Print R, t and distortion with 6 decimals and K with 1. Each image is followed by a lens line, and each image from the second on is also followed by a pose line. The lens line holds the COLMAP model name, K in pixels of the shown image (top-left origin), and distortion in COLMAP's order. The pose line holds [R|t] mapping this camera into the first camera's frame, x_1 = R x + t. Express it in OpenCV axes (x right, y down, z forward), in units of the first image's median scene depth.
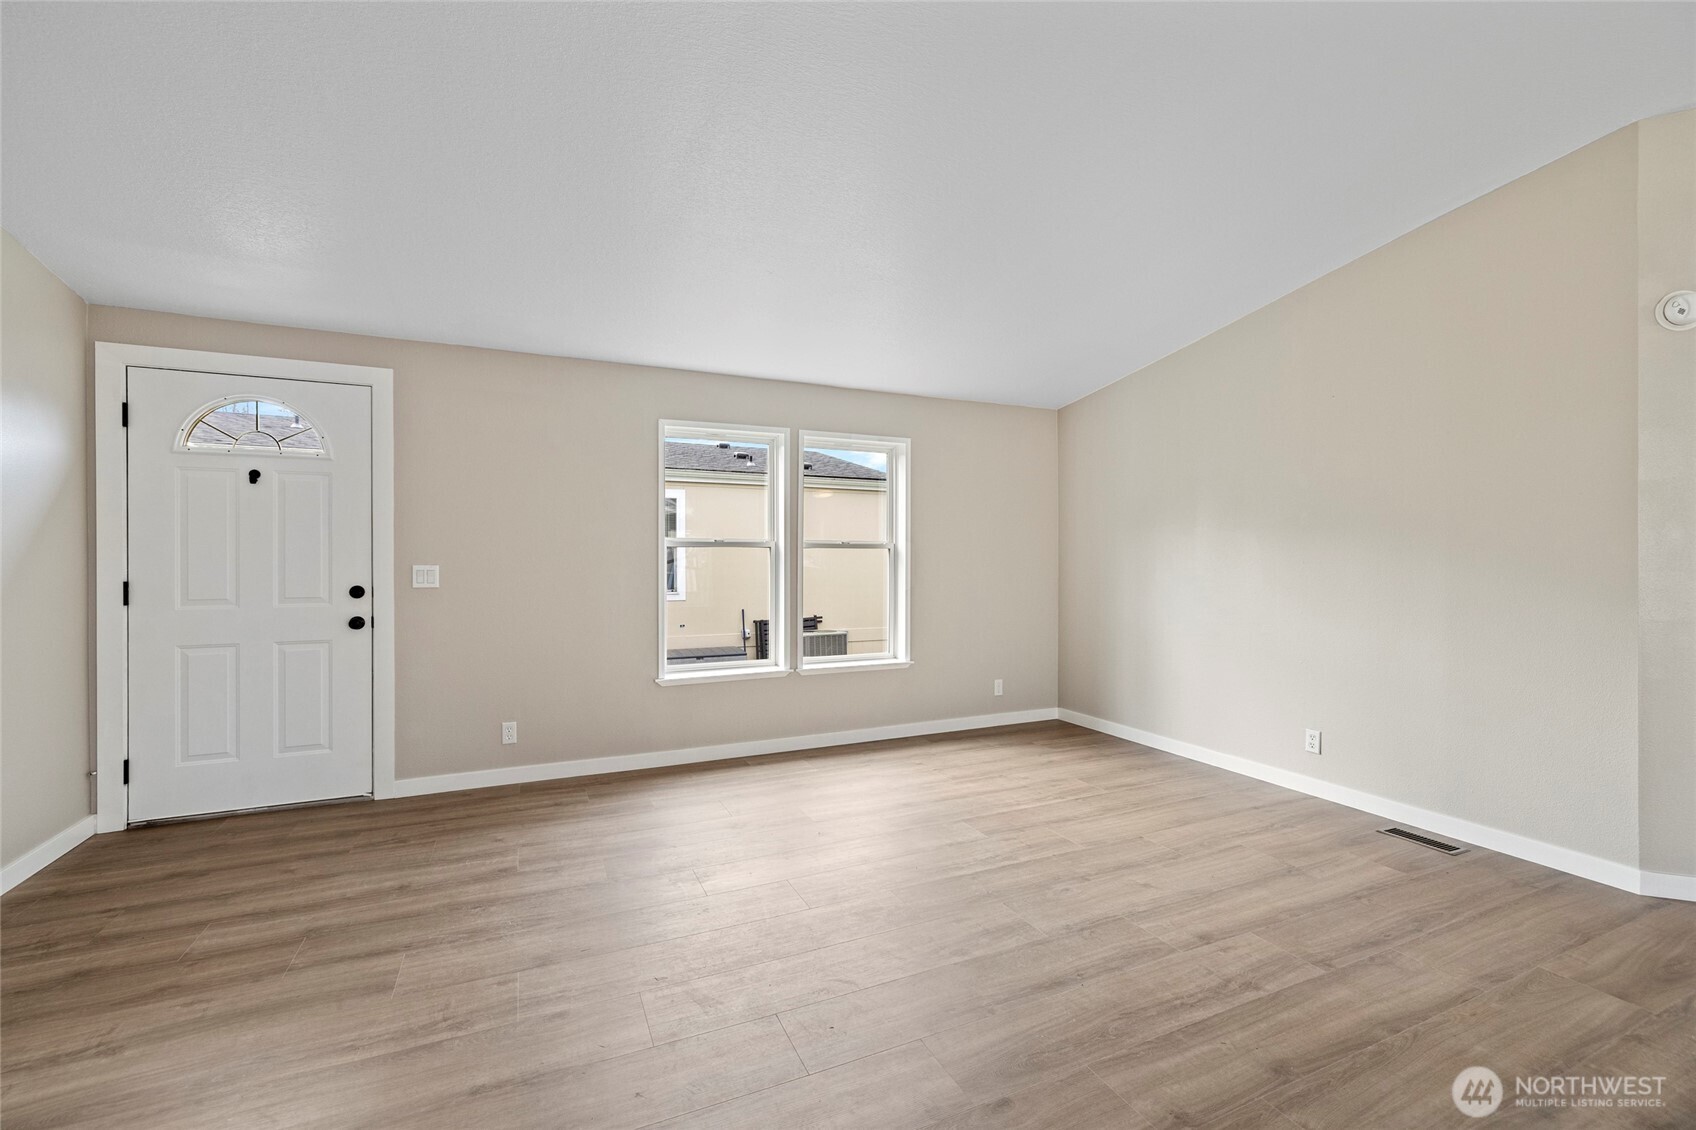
lens RADIAL K [[716.1, 0, 852.5], [0, 716.1, 567.1], [0, 0, 1]] dist [-0.000634, 0.000885]
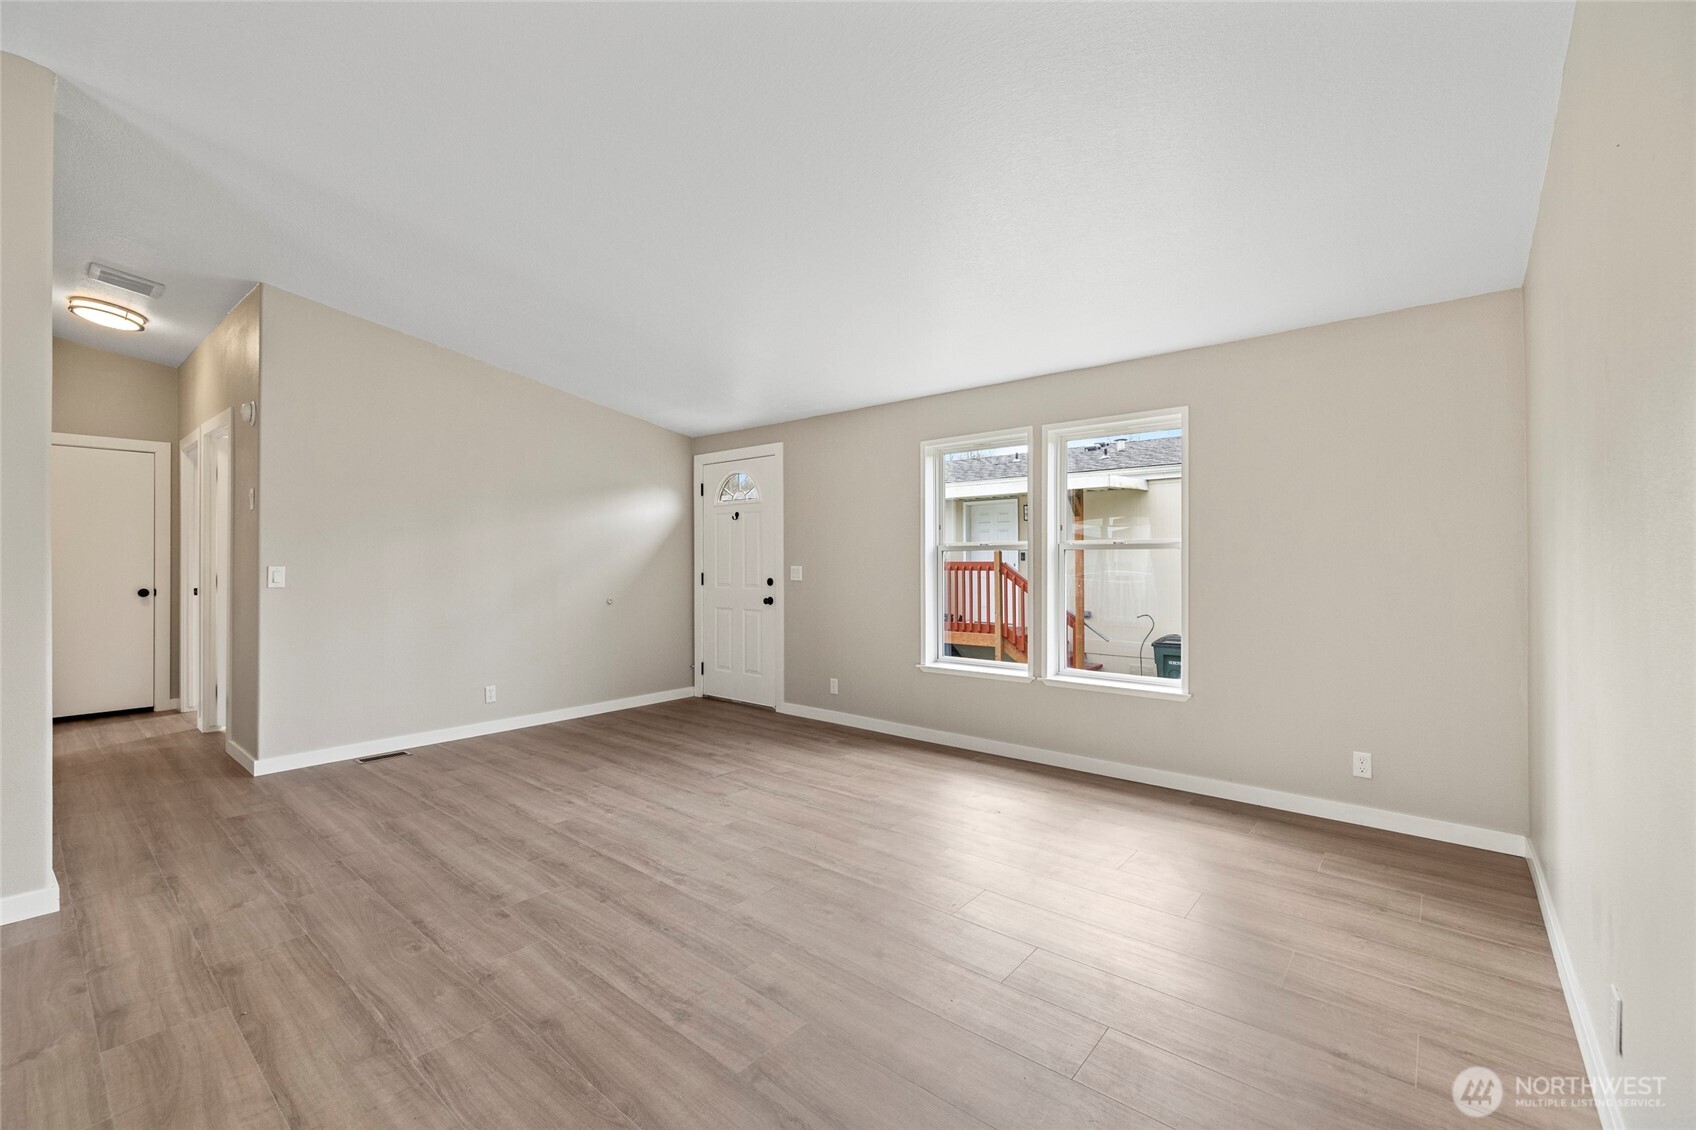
lens RADIAL K [[716.1, 0, 825.4], [0, 716.1, 555.9], [0, 0, 1]] dist [-0.000634, 0.000885]
pose [[0.408081, -0.008434, -0.912907, 1.049423], [-0.011137, 0.999837, -0.014216, -0.003144], [0.912878, 0.015968, 0.407921, 0.548467]]
